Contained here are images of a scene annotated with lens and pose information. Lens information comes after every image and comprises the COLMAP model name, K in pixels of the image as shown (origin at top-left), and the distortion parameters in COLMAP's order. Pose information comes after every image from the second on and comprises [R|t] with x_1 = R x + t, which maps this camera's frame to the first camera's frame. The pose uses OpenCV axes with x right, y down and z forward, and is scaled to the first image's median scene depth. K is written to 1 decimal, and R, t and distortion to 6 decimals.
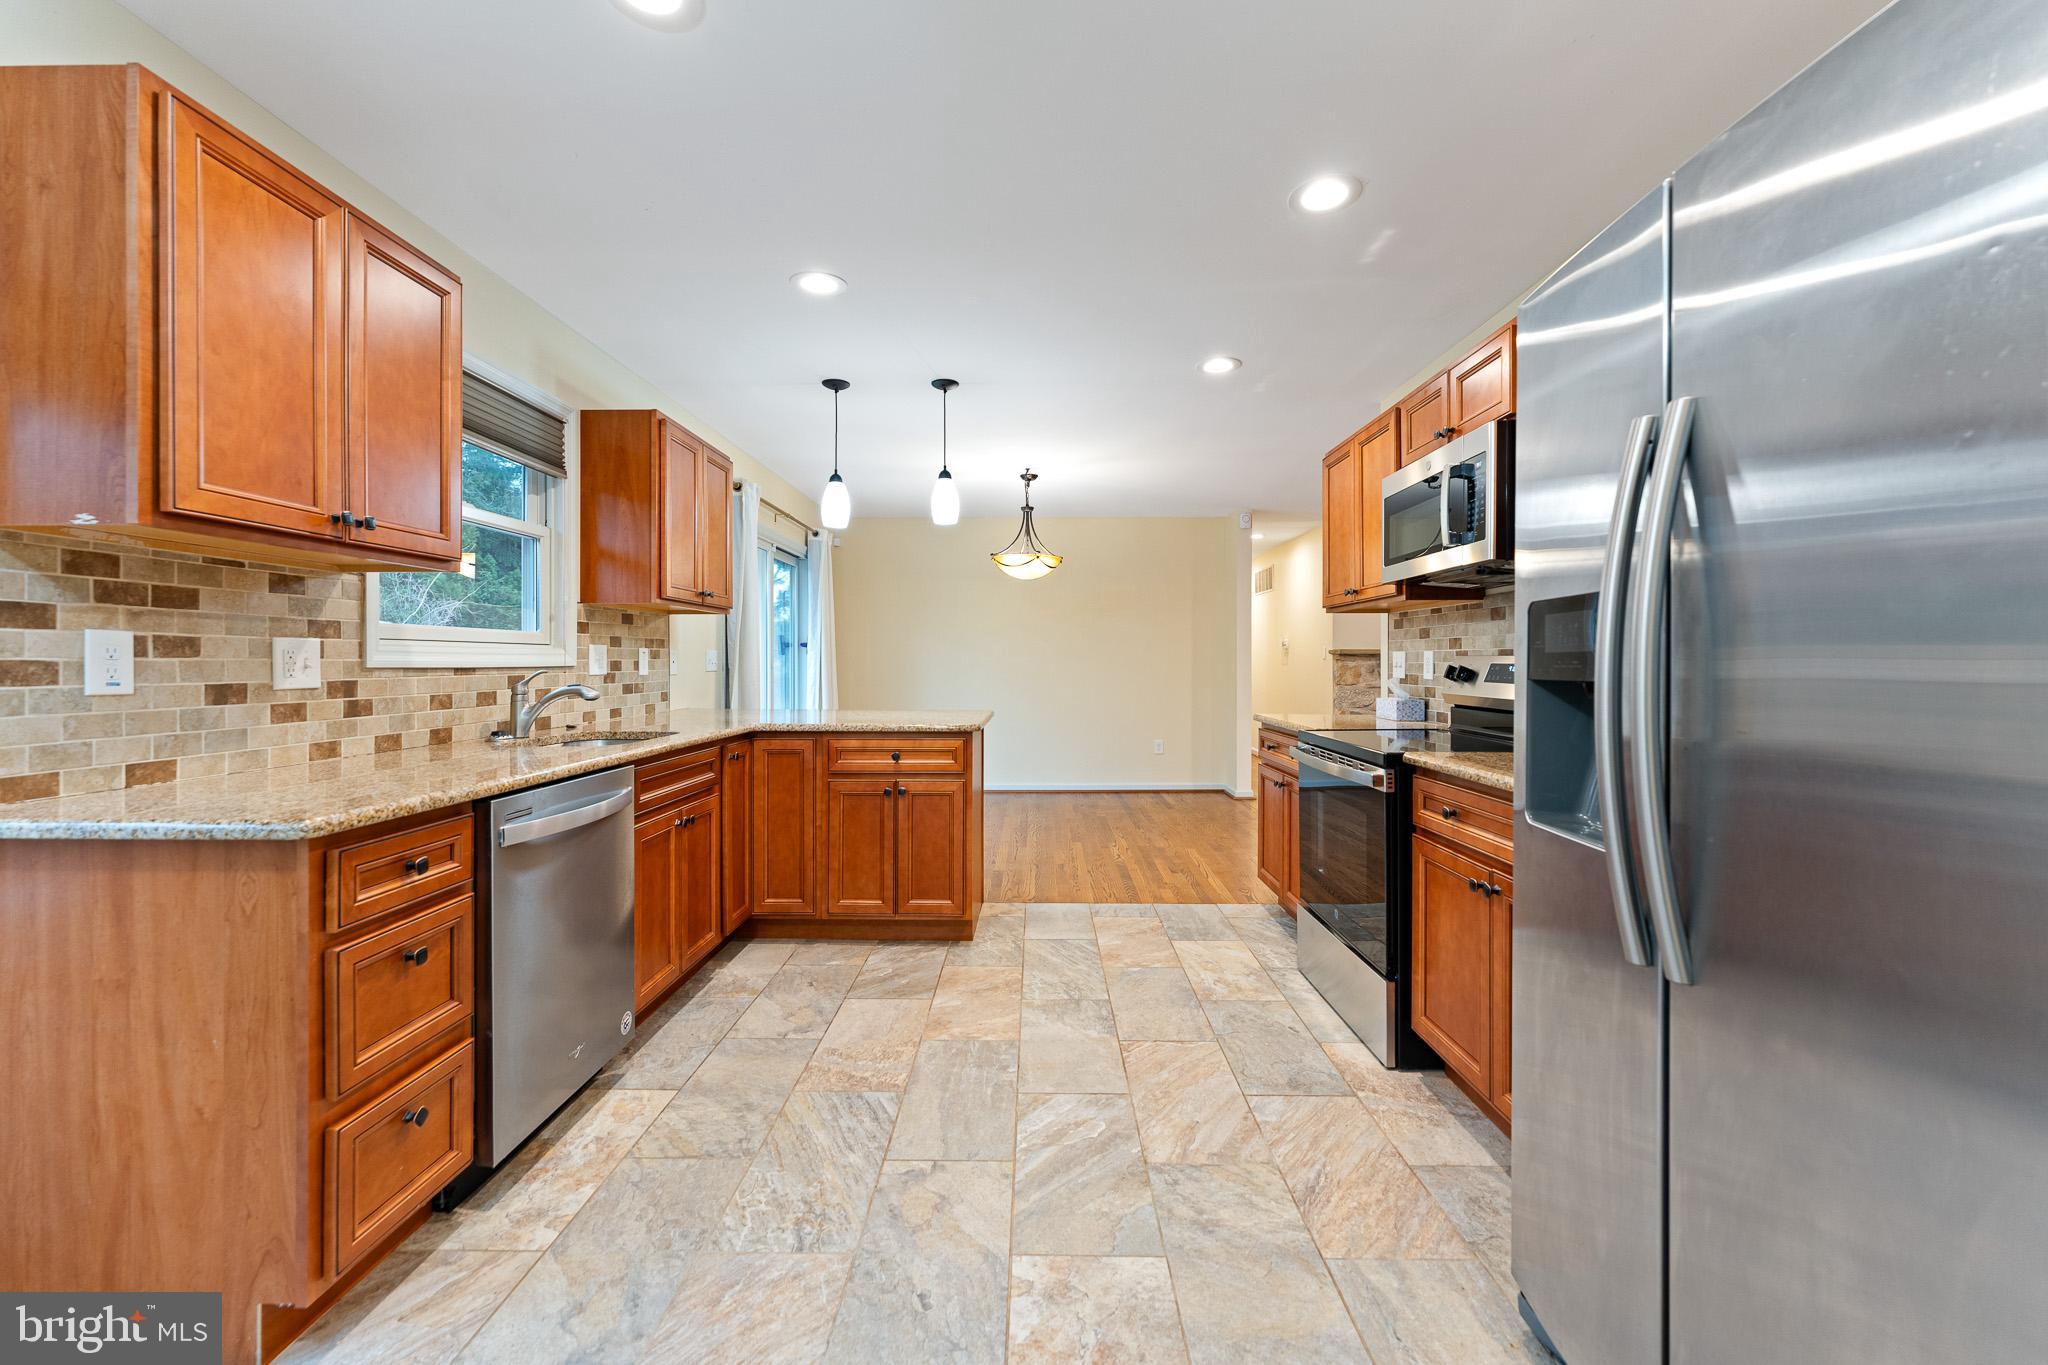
lens RADIAL K [[818.2, 0, 1030.1], [0, 818.2, 661.6], [0, 0, 1]] dist [0.001916, 0.000200]
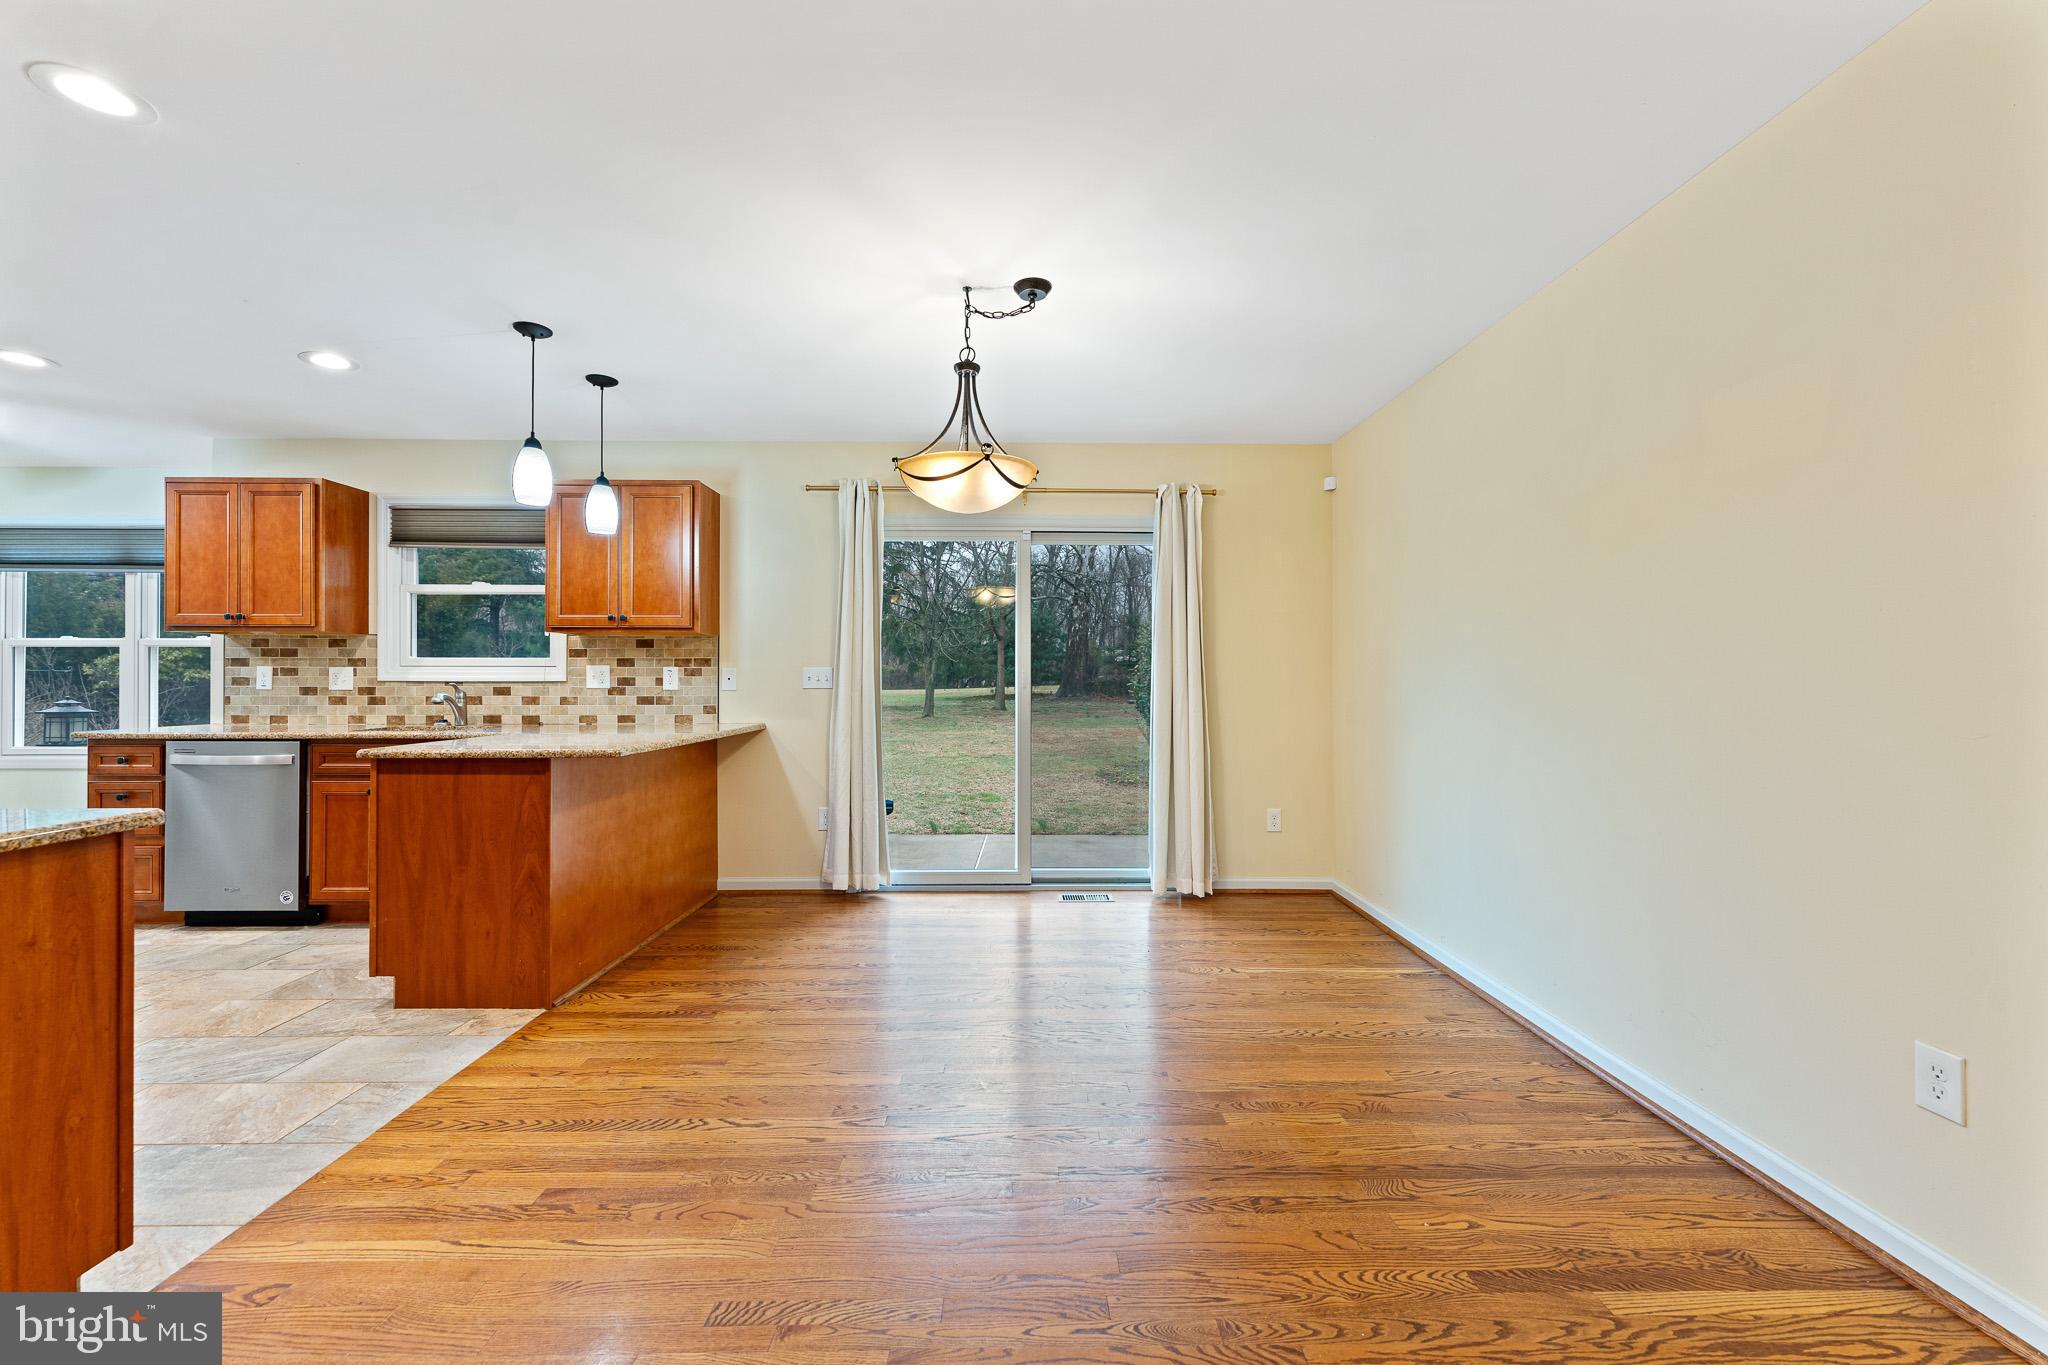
lens RADIAL K [[808.2, 0, 1024.0], [0, 808.2, 682.5], [0, 0, 1]] dist [0.001463, 0.000051]
pose [[0.020994, 0.001439, -0.999779, 1.190647], [-0.002000, 0.999997, 0.001397, 0.005503], [0.999778, 0.001970, 0.020997, 2.508051]]
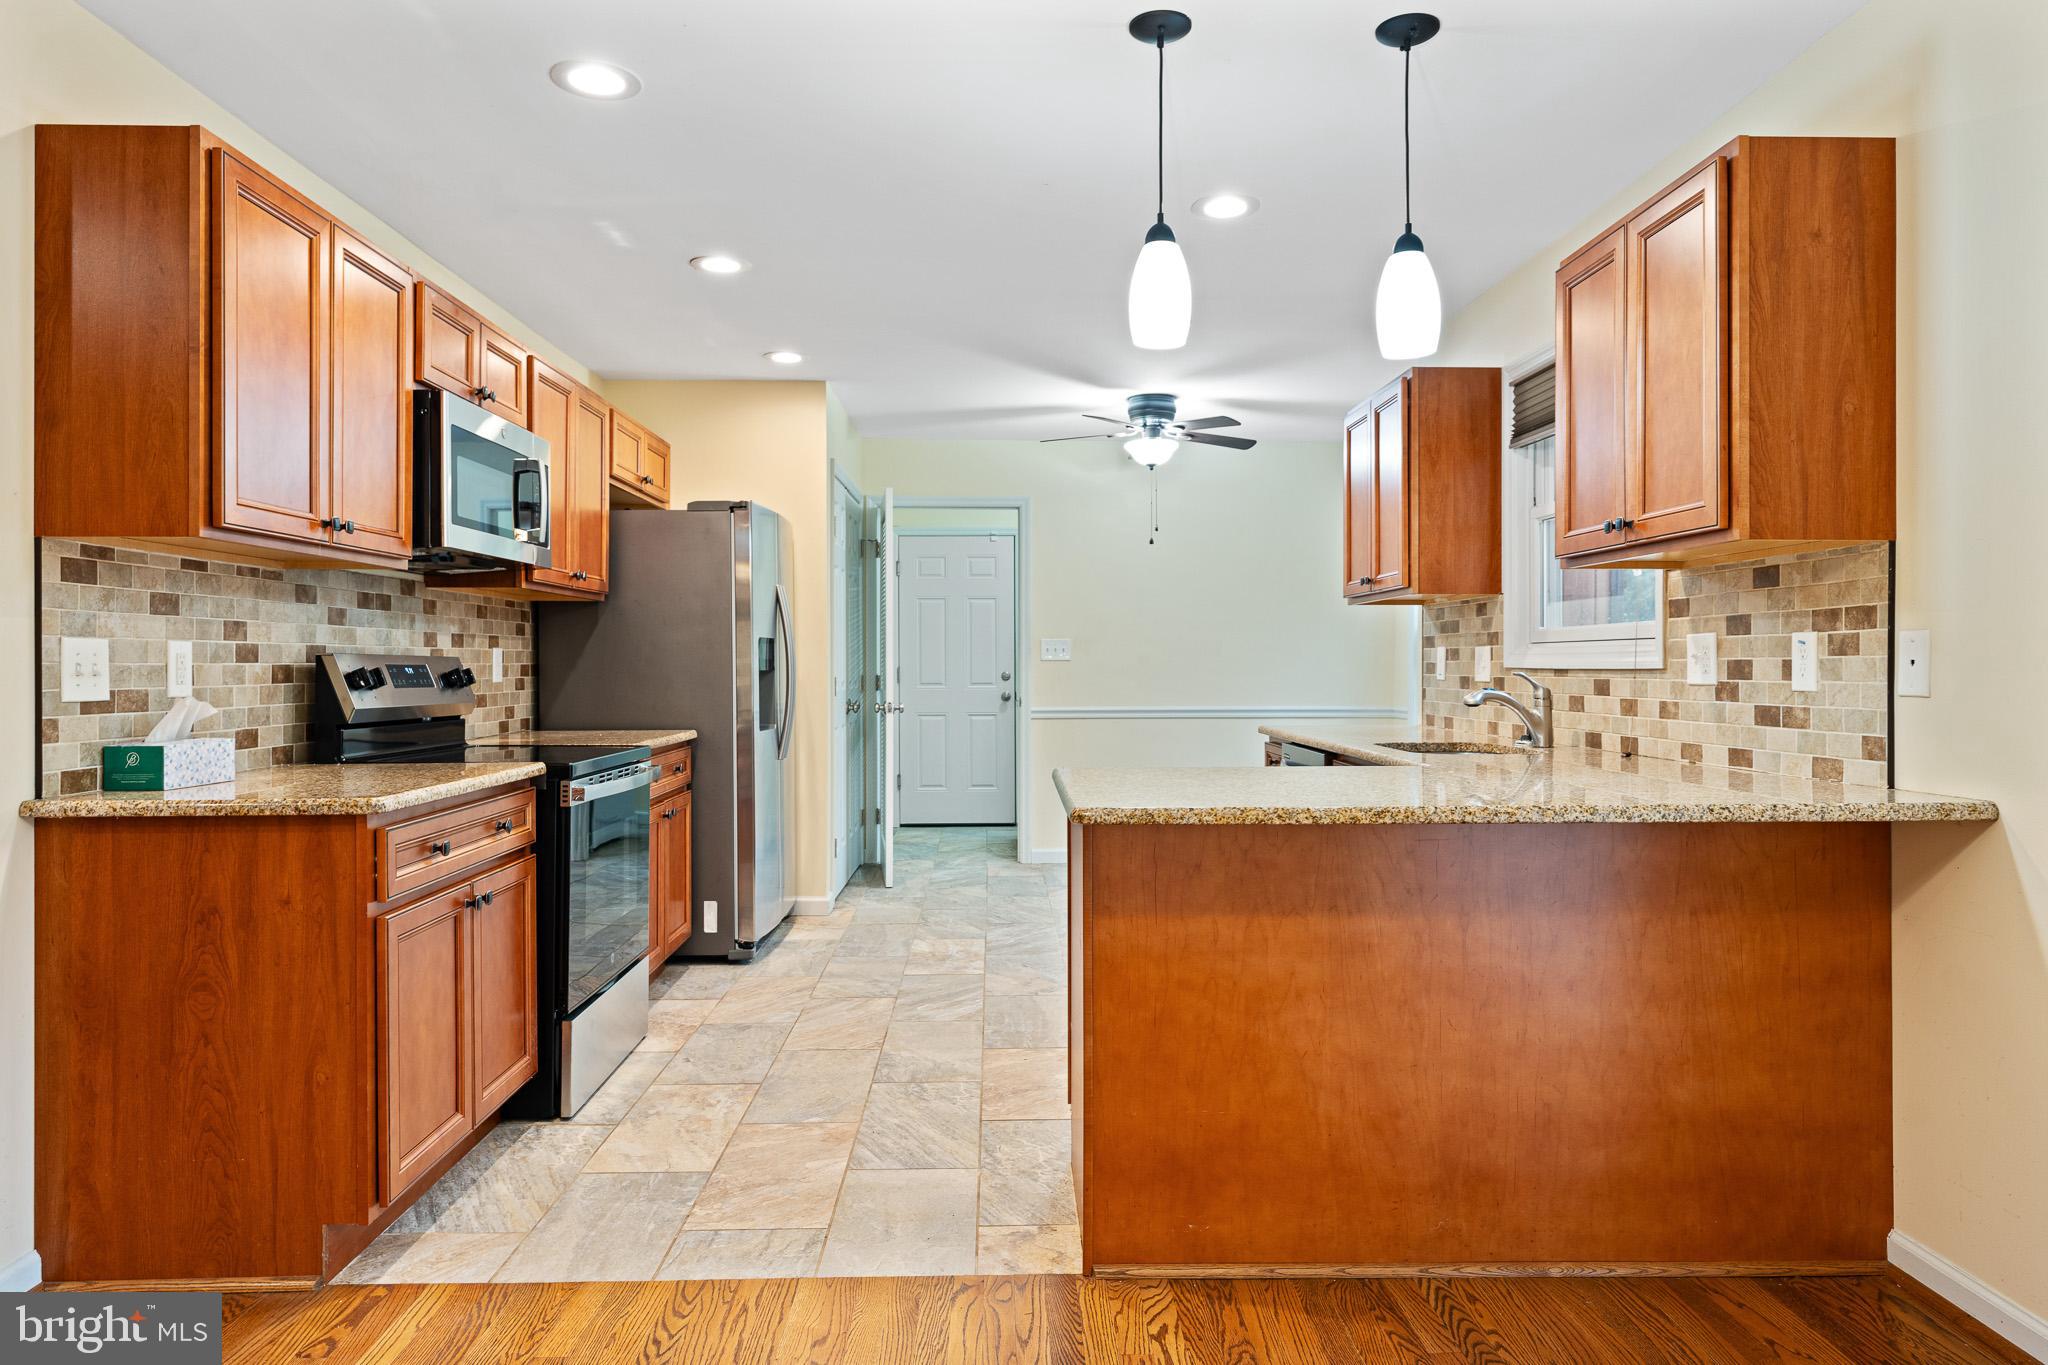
lens RADIAL K [[1269.7, 0, 1027.3], [0, 1269.7, 662.2], [0, 0, 1]] dist [-0.001354, -0.000297]
pose [[-0.999443, 0.000107, -0.033368, -0.017362], [0.000181, 0.999998, -0.002209, 0.003136], [0.033368, -0.002214, -0.999441, 2.871090]]
